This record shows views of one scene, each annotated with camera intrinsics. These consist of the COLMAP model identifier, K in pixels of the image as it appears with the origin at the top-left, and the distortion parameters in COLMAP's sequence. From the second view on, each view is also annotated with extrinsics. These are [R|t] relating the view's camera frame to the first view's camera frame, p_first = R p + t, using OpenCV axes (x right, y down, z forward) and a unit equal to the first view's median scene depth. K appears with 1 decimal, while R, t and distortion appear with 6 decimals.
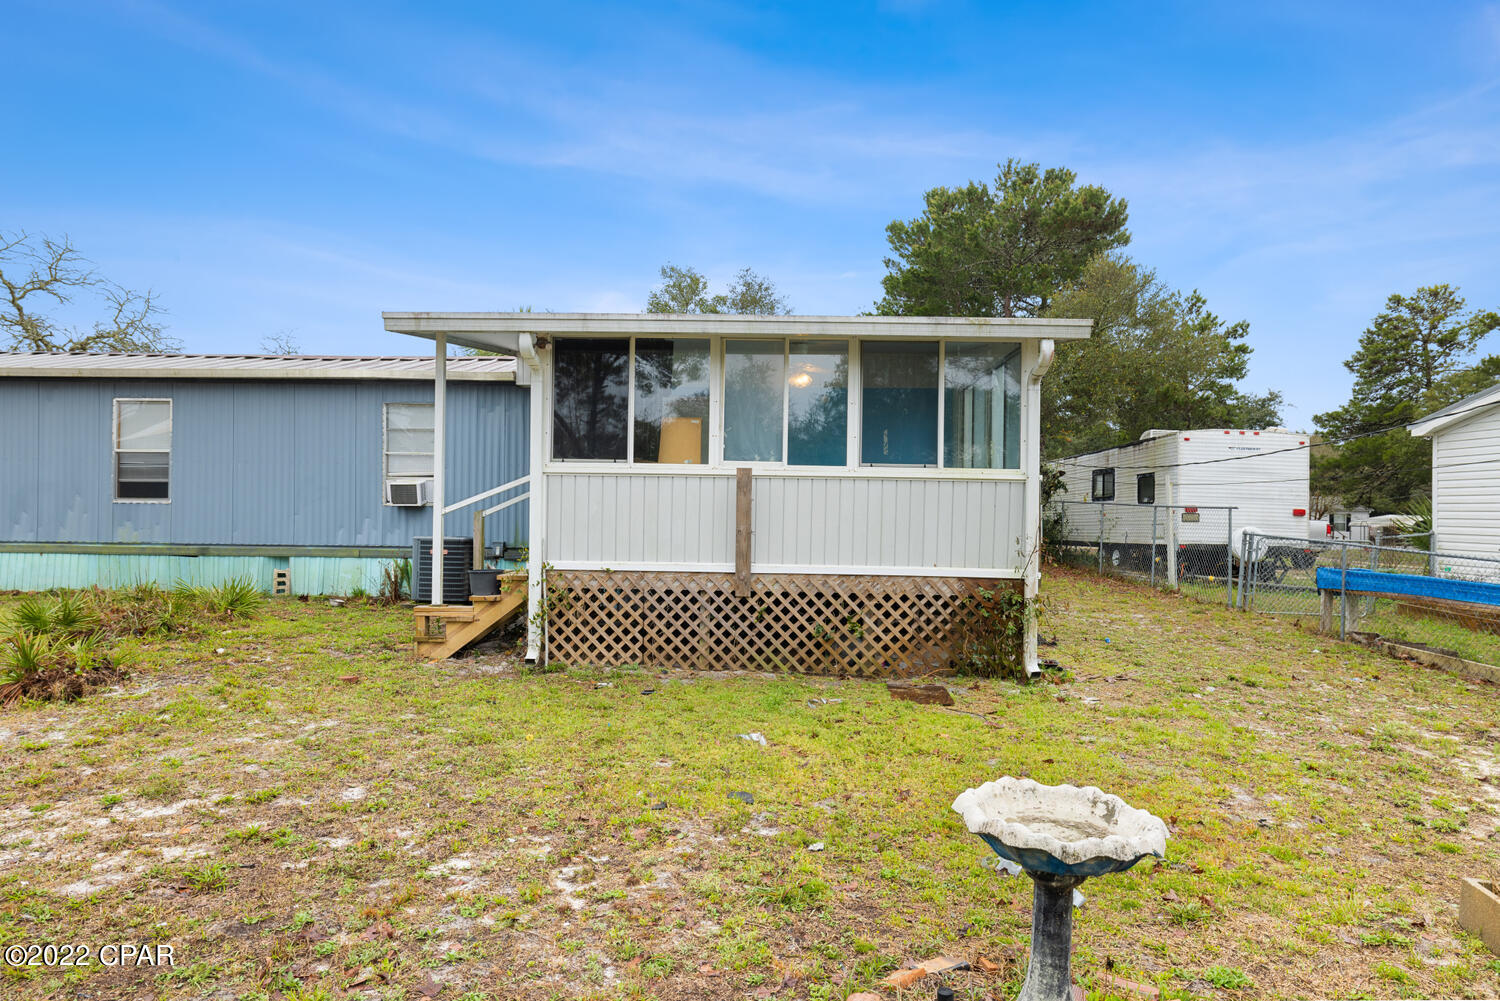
lens RADIAL K [[893.7, 0, 750.0], [0, 893.7, 500.5], [0, 0, 1]] dist [-0.000849, 0.000691]
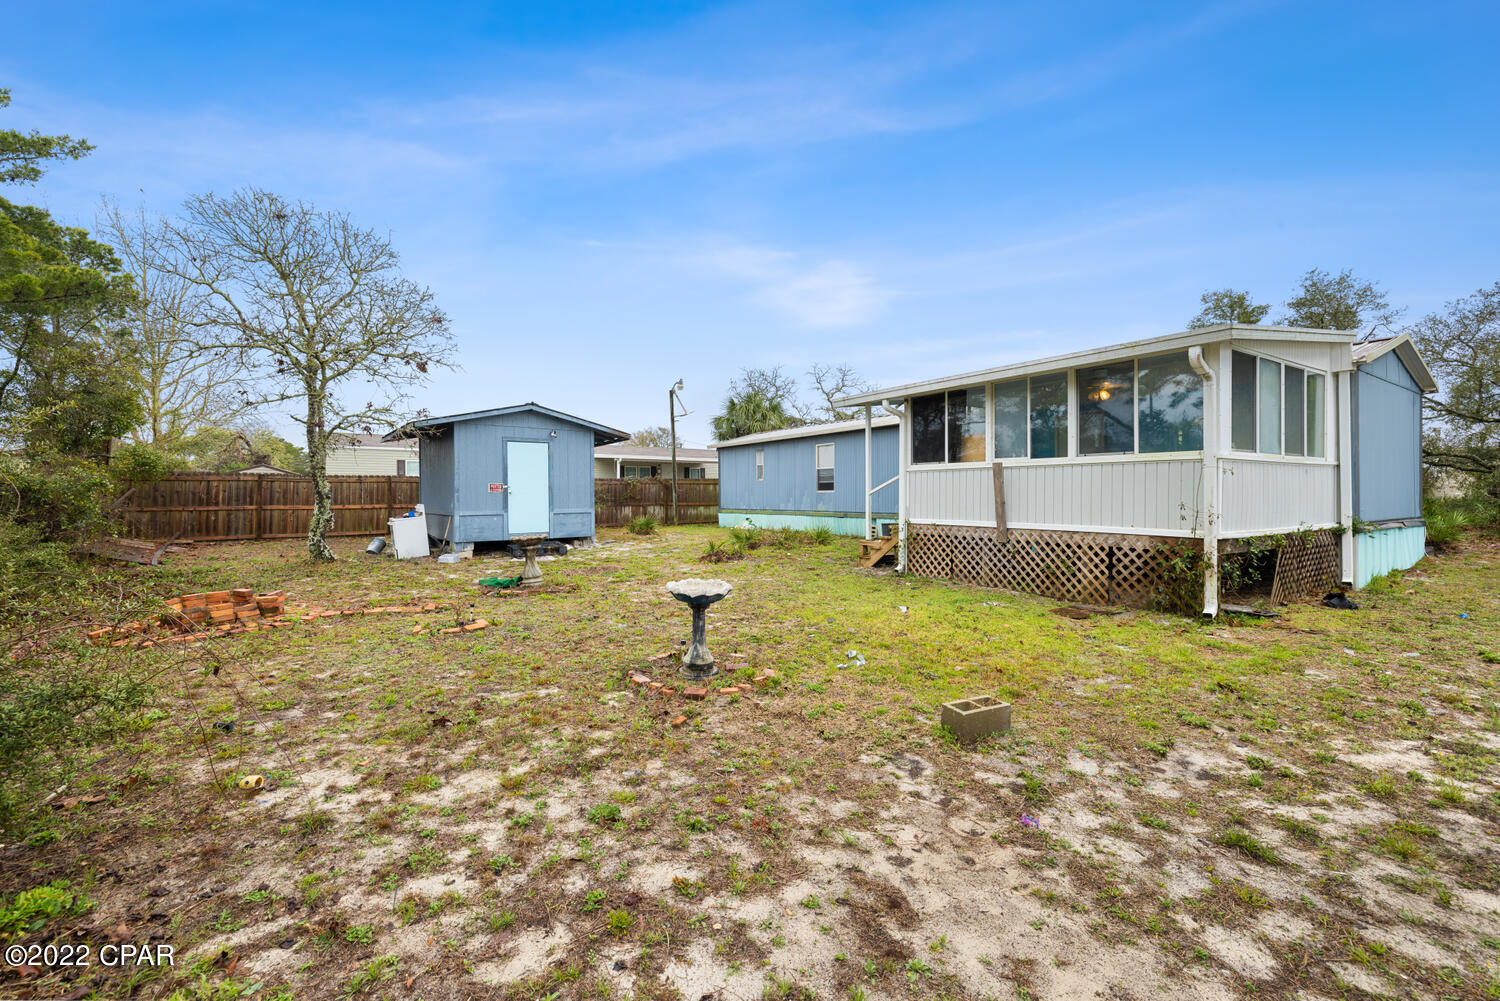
lens RADIAL K [[625.0, 0, 745.5], [0, 625.0, 491.1], [0, 0, 1]] dist [-0.000721, -0.000291]
pose [[0.554186, -0.023522, -0.832060, 0.671191], [0.027852, 0.999565, -0.009706, 0.012957], [0.831927, -0.017796, 0.554600, -0.005428]]
